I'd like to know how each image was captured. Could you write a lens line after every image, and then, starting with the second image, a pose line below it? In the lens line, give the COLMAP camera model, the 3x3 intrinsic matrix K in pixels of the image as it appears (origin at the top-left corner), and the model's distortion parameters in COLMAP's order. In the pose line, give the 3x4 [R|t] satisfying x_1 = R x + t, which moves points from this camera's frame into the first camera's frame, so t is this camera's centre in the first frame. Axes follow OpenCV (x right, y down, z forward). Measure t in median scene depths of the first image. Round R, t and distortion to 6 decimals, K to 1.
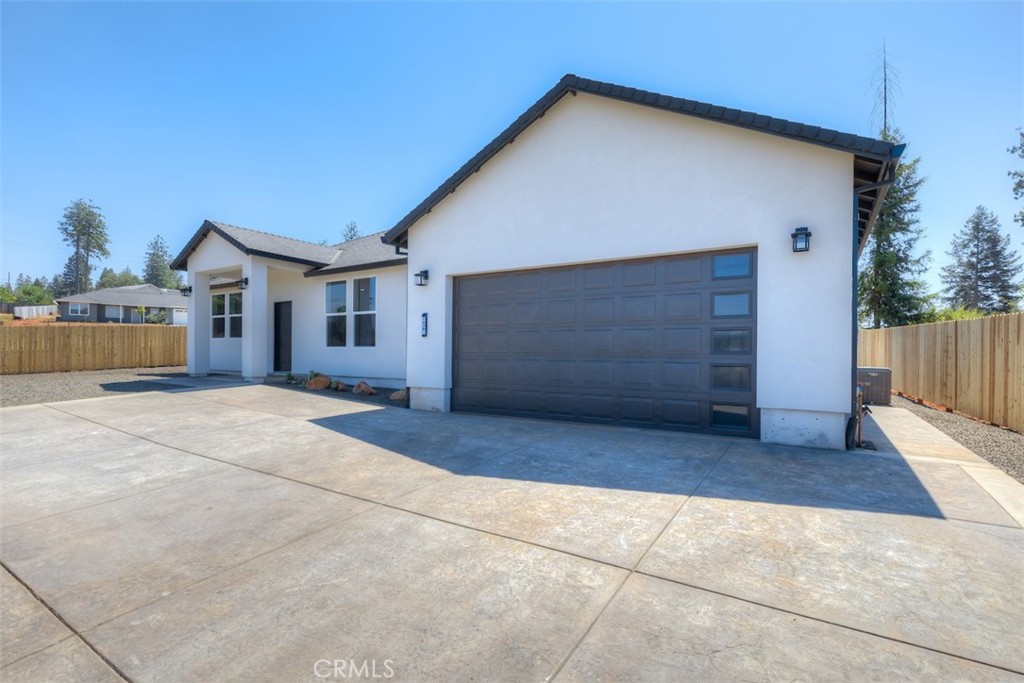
lens RADIAL K [[483.4, 0, 516.4], [0, 483.4, 349.2], [0, 0, 1]] dist [-0.006210, 0.000990]
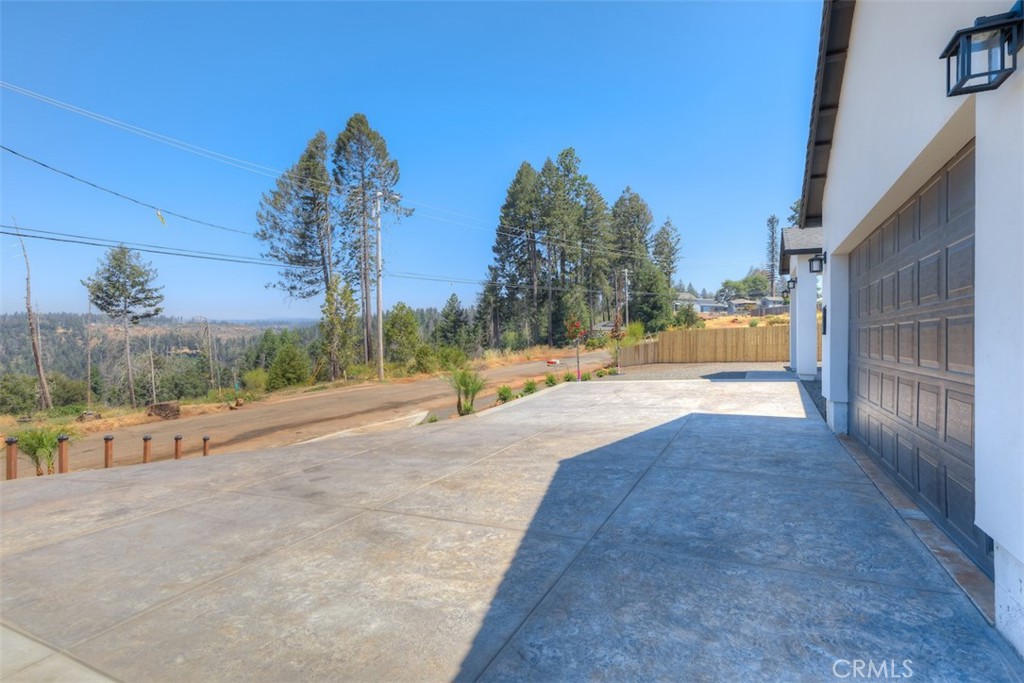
lens RADIAL K [[483.4, 0, 513.3], [0, 483.4, 342.5], [0, 0, 1]] dist [-0.006210, 0.000990]
pose [[0.104951, -0.003609, -0.994471, 1.184074], [0.008980, 0.999956, -0.002681, -0.032776], [0.994437, -0.008649, 0.104978, 0.858107]]
